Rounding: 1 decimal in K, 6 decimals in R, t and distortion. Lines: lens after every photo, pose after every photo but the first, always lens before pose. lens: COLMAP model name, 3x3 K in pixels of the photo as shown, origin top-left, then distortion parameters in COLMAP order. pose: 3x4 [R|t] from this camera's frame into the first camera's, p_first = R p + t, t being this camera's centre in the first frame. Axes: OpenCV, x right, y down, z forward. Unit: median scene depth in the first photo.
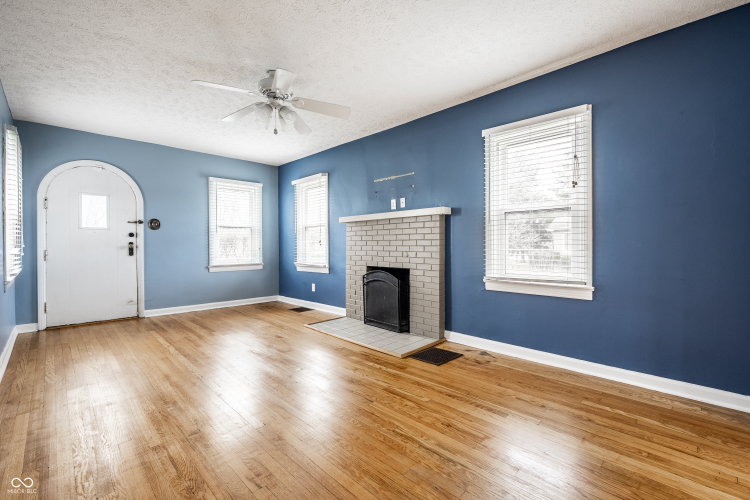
lens RADIAL K [[334.2, 0, 370.8], [0, 334.2, 246.9], [0, 0, 1]] dist [-0.003625, -0.000085]
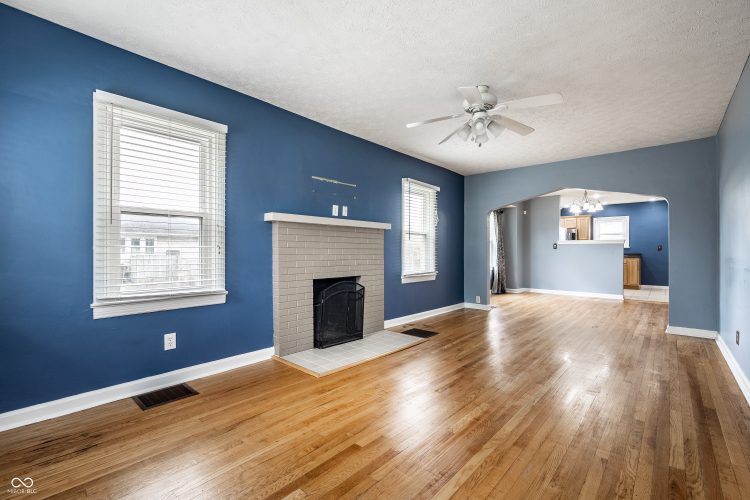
lens RADIAL K [[334.2, 0, 376.8], [0, 334.2, 251.7], [0, 0, 1]] dist [-0.003625, -0.000085]
pose [[-0.077043, -0.005572, 0.997012, -0.893199], [-0.004310, 0.999977, 0.005256, -0.016655], [-0.997018, -0.003892, -0.077066, 0.968329]]
